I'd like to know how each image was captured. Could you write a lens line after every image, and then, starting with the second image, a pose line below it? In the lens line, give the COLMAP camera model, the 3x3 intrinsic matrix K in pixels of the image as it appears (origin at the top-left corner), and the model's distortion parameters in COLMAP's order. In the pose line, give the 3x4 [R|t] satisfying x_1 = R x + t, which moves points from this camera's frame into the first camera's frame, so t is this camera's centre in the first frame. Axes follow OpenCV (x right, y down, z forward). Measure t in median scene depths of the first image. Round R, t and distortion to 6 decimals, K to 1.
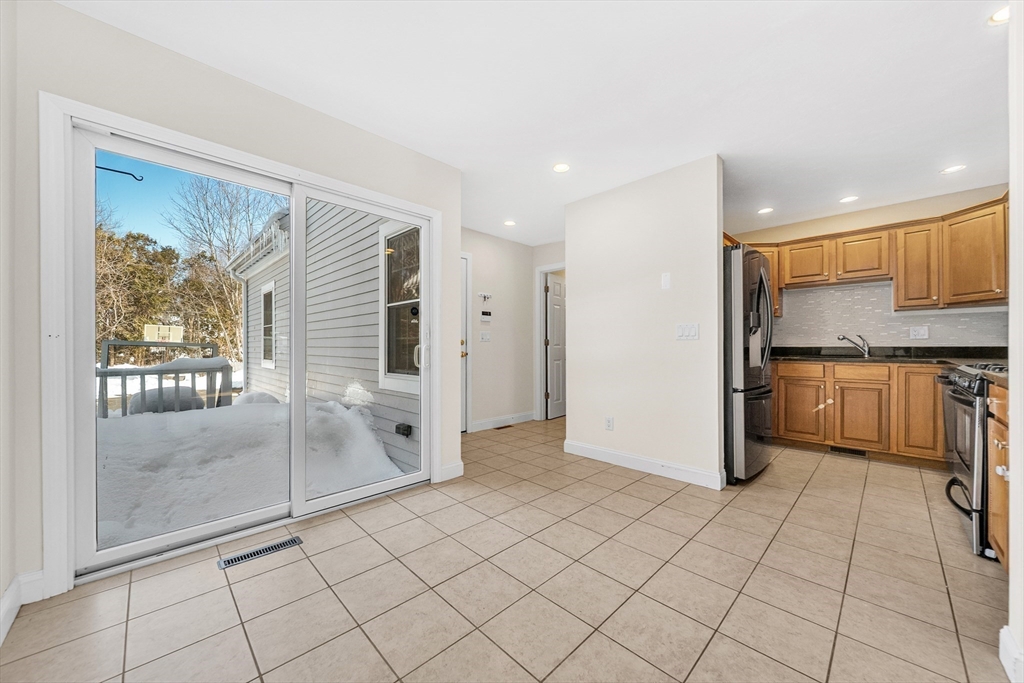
lens RADIAL K [[374.0, 0, 512.0], [0, 374.0, 341.5], [0, 0, 1]] dist [-0.000643, -0.000131]
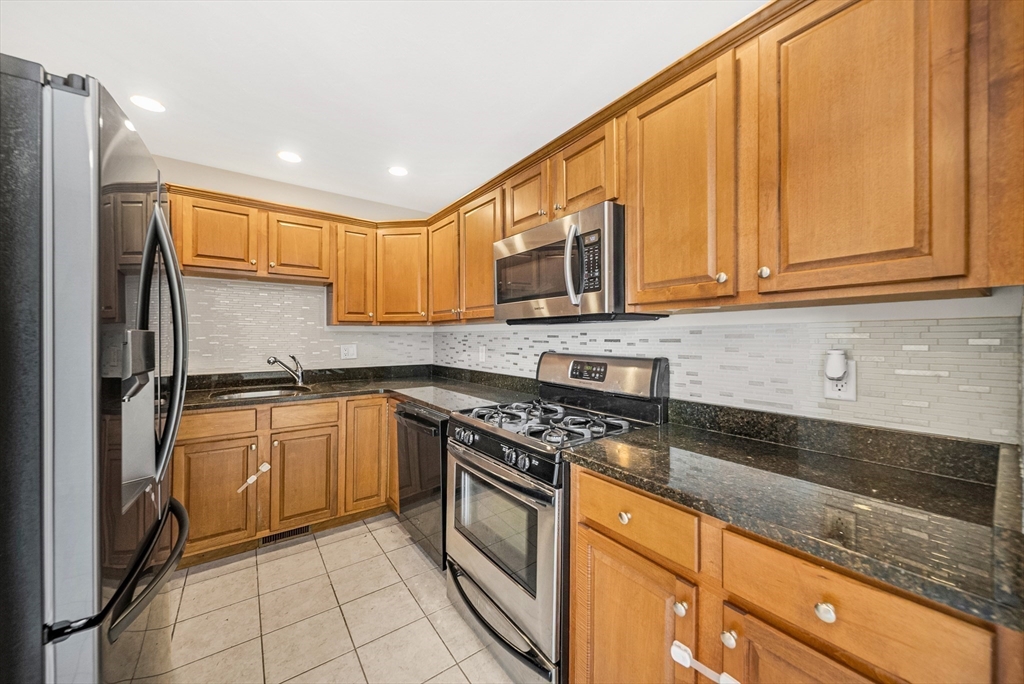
lens RADIAL K [[365.7, 0, 507.9], [0, 365.7, 337.8], [0, 0, 1]] dist [-0.000789, -0.000229]
pose [[0.143544, 0.001470, 0.989643, 0.346326], [-0.015434, 0.999881, 0.000753, -0.069440], [-0.989524, -0.015383, 0.143550, 0.581071]]
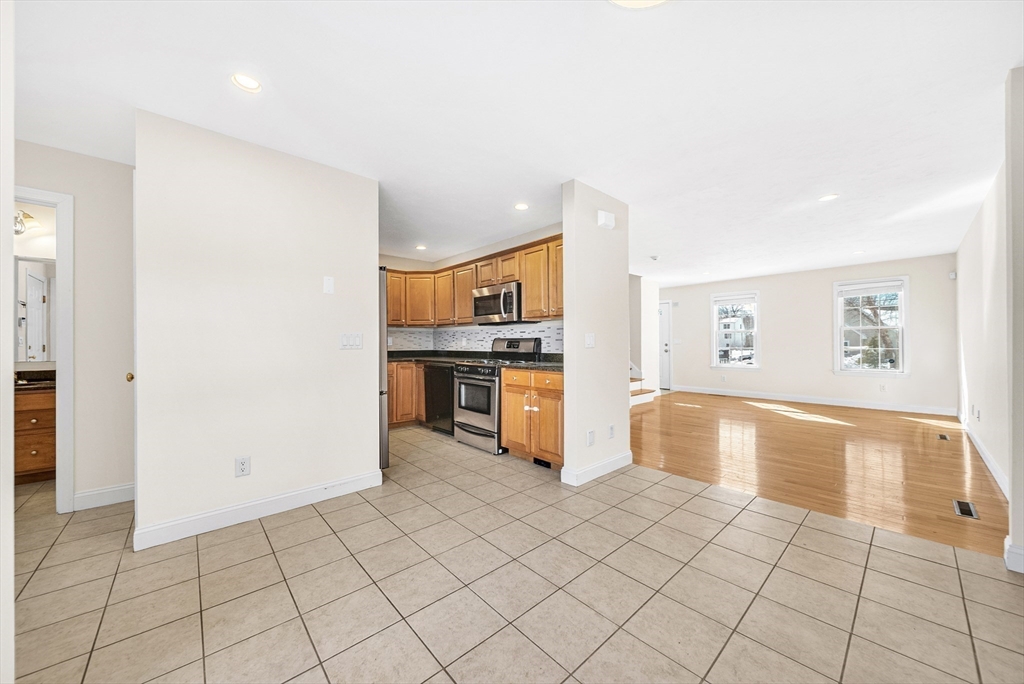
lens RADIAL K [[365.7, 0, 507.9], [0, 365.7, 337.8], [0, 0, 1]] dist [-0.000789, -0.000229]
pose [[0.042126, 0.017877, 0.998952, -0.449285], [-0.009232, 0.999804, -0.017502, -0.020494], [-0.999070, -0.008485, 0.042283, 0.497886]]
